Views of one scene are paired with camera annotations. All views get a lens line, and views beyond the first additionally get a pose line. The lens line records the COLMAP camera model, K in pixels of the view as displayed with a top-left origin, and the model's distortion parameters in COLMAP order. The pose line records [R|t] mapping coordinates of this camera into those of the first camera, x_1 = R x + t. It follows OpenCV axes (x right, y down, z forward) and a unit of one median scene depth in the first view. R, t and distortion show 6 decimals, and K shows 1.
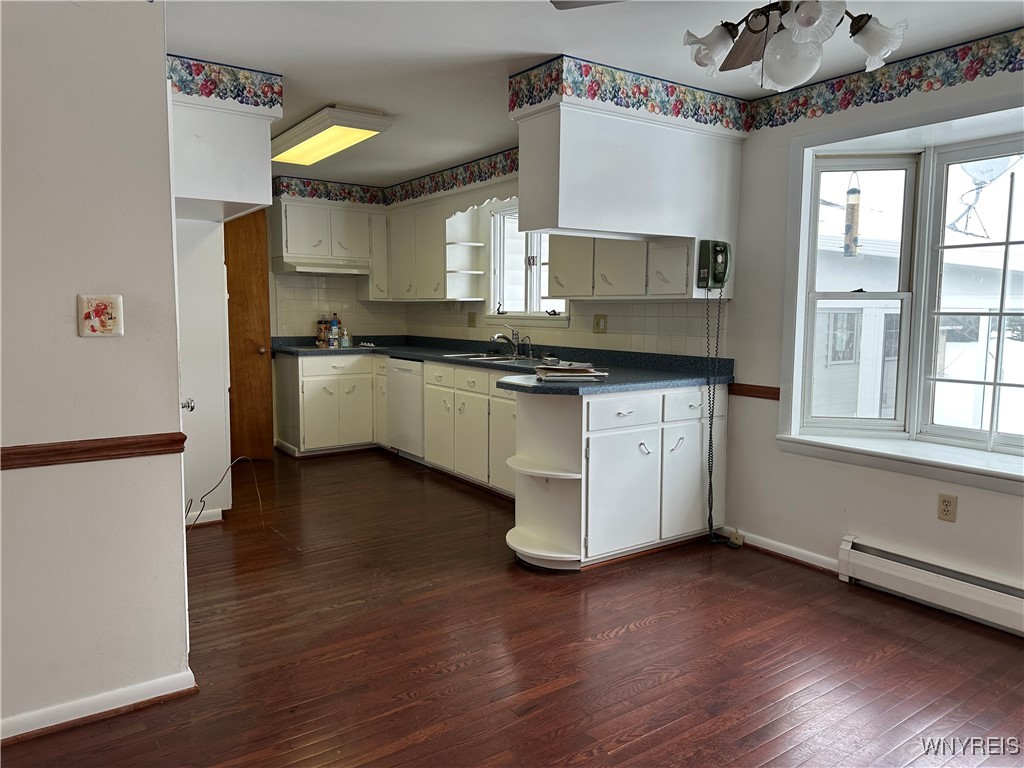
lens RADIAL K [[724.3, 0, 514.0], [0, 724.3, 381.0], [0, 0, 1]] dist [0.131779, -0.181584]
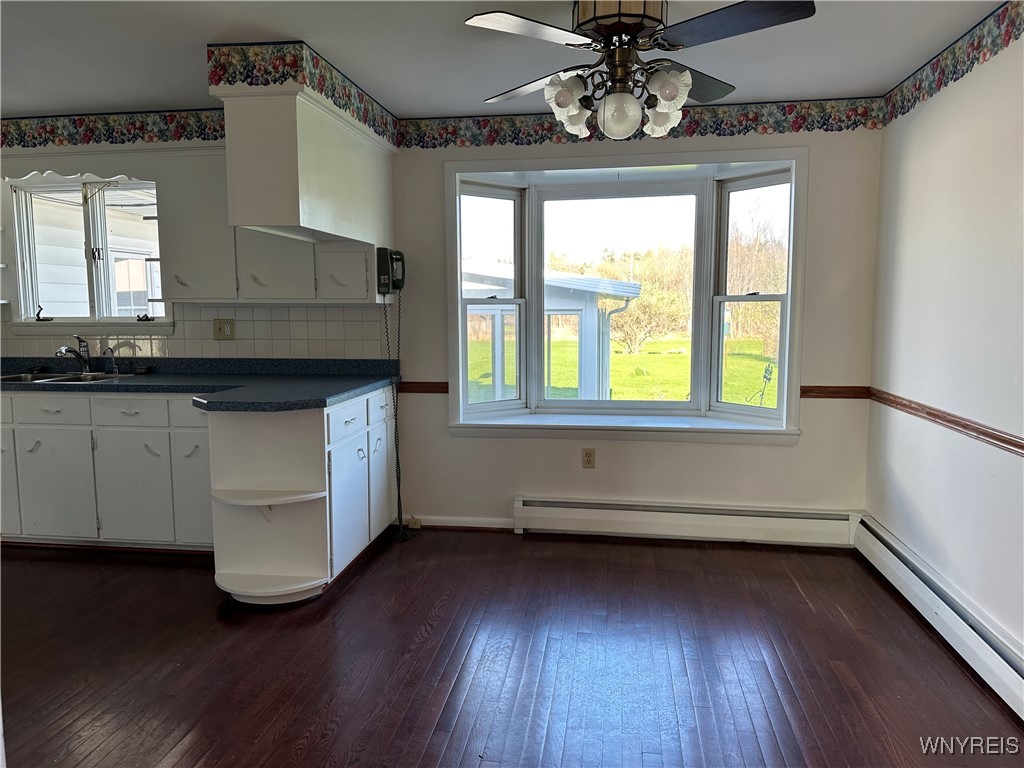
lens RADIAL K [[724.1, 0, 512.0], [0, 724.1, 384.0], [0, 0, 1]] dist [0.171095, -0.230822]
pose [[0.690204, -0.089916, 0.718007, -0.391486], [0.083060, 0.995536, 0.044828, -0.031079], [-0.718832, 0.028698, 0.694591, 0.151872]]
